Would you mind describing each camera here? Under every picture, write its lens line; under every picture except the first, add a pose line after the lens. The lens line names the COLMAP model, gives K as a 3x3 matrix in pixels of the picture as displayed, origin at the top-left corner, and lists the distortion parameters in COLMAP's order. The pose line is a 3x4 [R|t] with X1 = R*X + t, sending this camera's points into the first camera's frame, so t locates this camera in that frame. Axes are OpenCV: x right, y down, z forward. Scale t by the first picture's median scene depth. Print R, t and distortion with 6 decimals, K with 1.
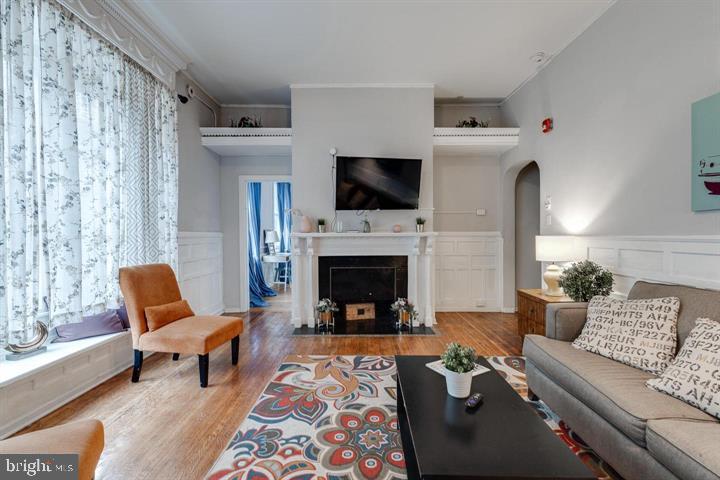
lens RADIAL K [[324.3, 0, 358.7], [0, 324.3, 240.0], [0, 0, 1]] dist [0.003732, 0.001371]
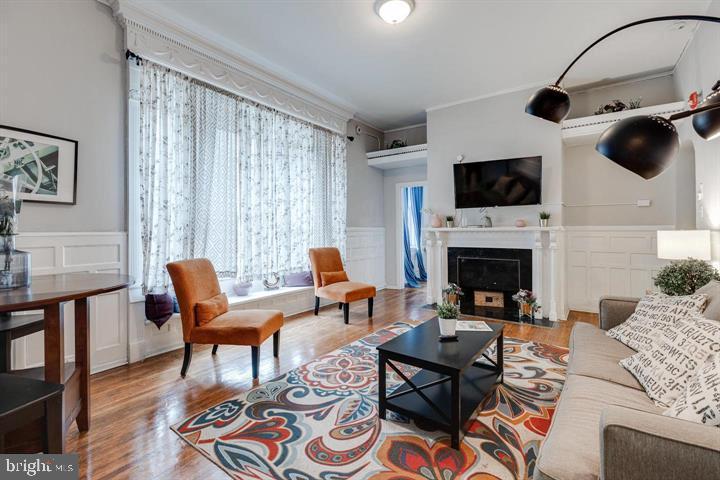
lens RADIAL K [[324.3, 0, 353.5], [0, 324.3, 233.4], [0, 0, 1]] dist [0.003732, 0.001371]
pose [[0.809637, 0.007050, -0.586889, 0.441961], [-0.008867, 0.999961, -0.000220, 0.003388], [0.586865, 0.005382, 0.809667, -0.254369]]
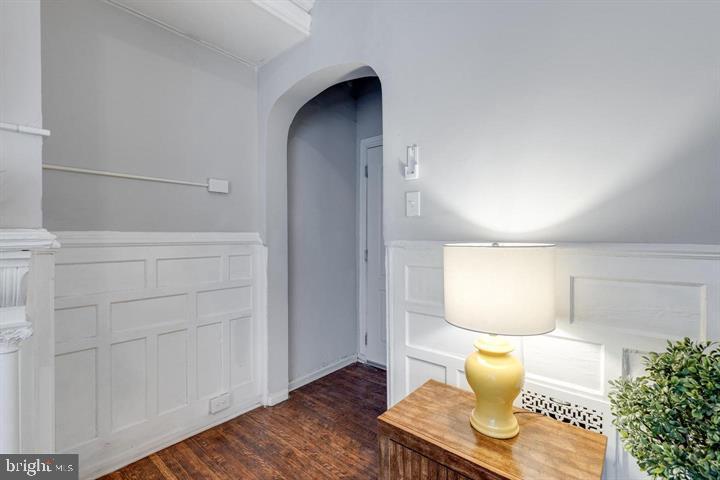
lens RADIAL K [[324.3, 0, 357.4], [0, 324.3, 234.3], [0, 0, 1]] dist [0.003732, 0.001371]
pose [[0.644535, -0.000787, 0.764574, 0.289341], [0.014999, 0.999820, -0.011615, -0.026621], [-0.764427, 0.018955, 0.644431, 1.000616]]
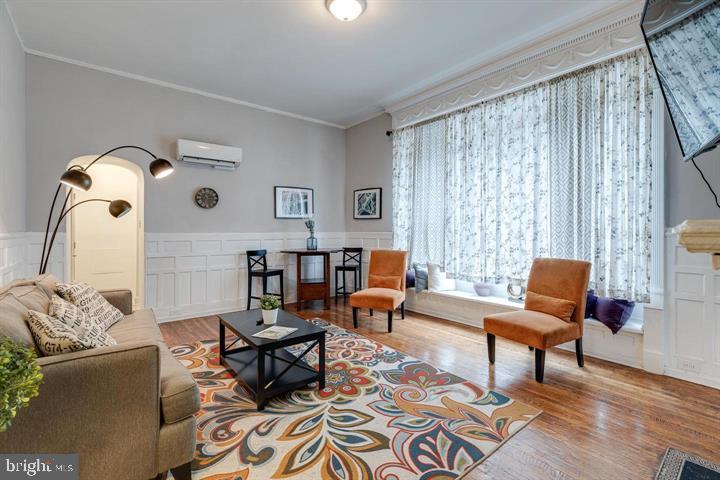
lens RADIAL K [[324.3, 0, 366.1], [0, 324.3, 234.7], [0, 0, 1]] dist [0.003732, 0.001371]
pose [[-0.763851, 0.011532, -0.645289, 0.548020], [-0.007922, 0.999597, 0.027241, -0.028338], [0.645344, 0.025920, -0.763452, 1.413481]]
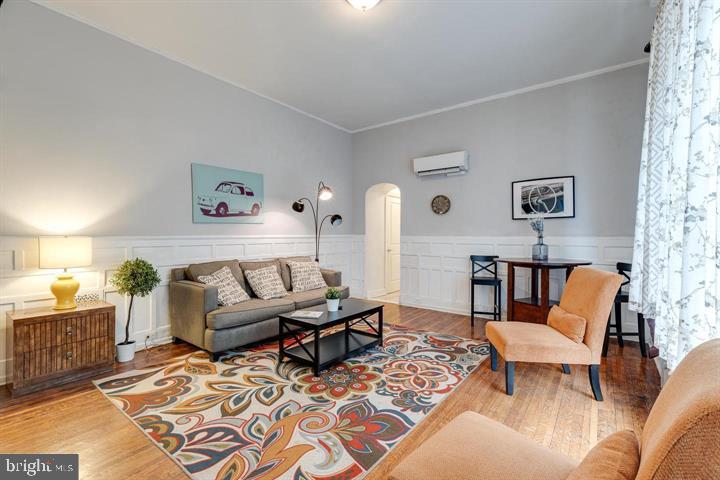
lens RADIAL K [[324.3, 0, 358.2], [0, 324.3, 242.4], [0, 0, 1]] dist [0.003732, 0.001371]
pose [[-0.804621, -0.014714, 0.593607, -0.570565], [0.010032, 0.999213, 0.038367, -0.026485], [-0.593704, 0.036826, -0.803840, 1.374514]]
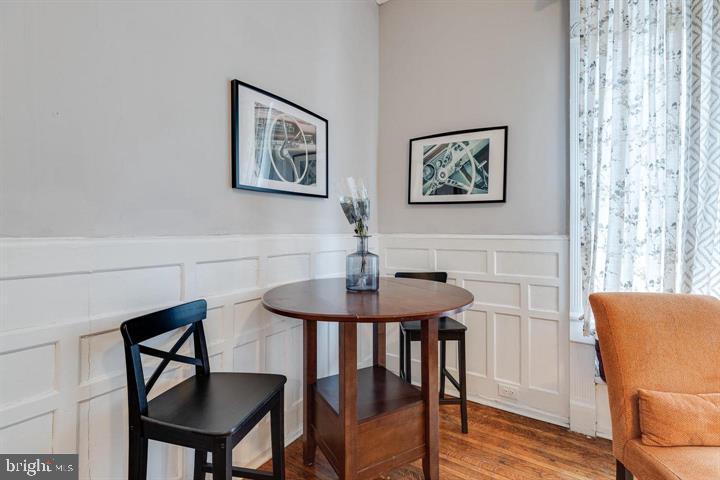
lens RADIAL K [[324.3, 0, 360.7], [0, 324.3, 229.5], [0, 0, 1]] dist [0.003732, 0.001371]
pose [[-0.541642, -0.003009, -0.840604, 0.100849], [-0.017798, 0.999810, 0.007889, -0.006133], [0.840421, 0.019234, -0.541593, 0.158871]]
